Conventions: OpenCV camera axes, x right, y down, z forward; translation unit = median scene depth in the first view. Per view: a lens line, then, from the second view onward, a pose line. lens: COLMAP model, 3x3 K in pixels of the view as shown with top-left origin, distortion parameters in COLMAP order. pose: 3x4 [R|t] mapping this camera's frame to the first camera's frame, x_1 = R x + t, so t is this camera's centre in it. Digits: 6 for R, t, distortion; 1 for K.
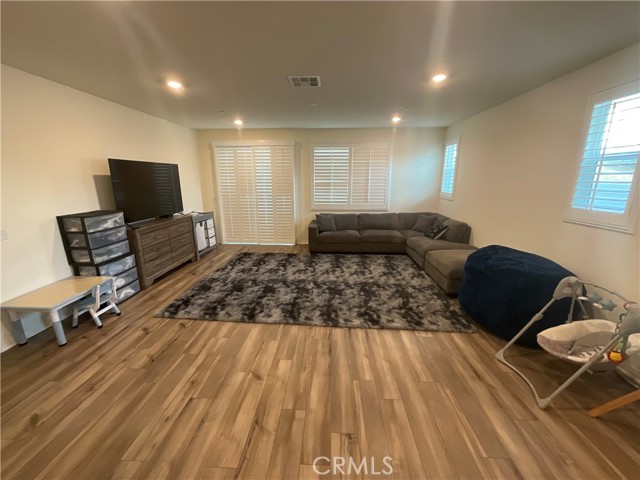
lens RADIAL K [[257.1, 0, 319.5], [0, 257.1, 239.1], [0, 0, 1]] dist [-0.001044, 0.000473]
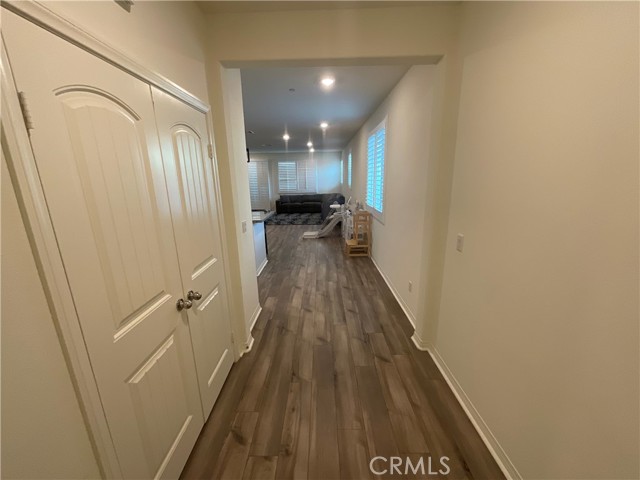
lens RADIAL K [[257.1, 0, 321.0], [0, 257.1, 239.6], [0, 0, 1]] dist [-0.001044, 0.000473]
pose [[0.998697, -0.033735, 0.038281, 0.304481], [0.032478, 0.998928, 0.033000, 0.276603], [-0.039353, -0.031714, 0.998722, -1.475668]]
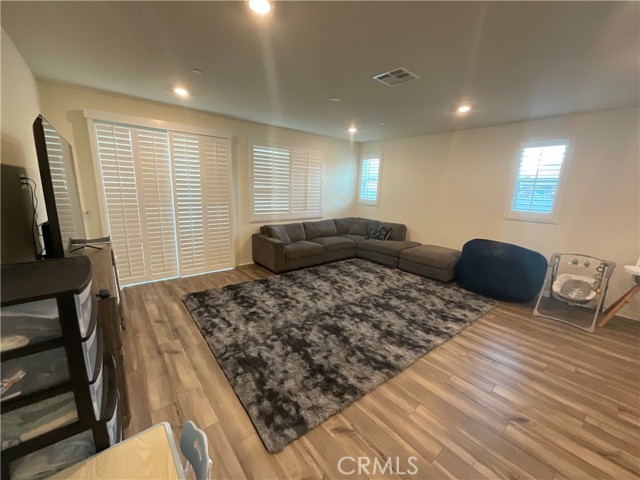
lens RADIAL K [[257.1, 0, 321.0], [0, 257.1, 240.0], [0, 0, 1]] dist [-0.001044, 0.000473]
pose [[0.736799, -0.112495, 0.666688, -0.604885], [0.121171, 0.992067, 0.033485, -0.084046], [-0.665166, 0.056111, 0.744585, 0.373365]]
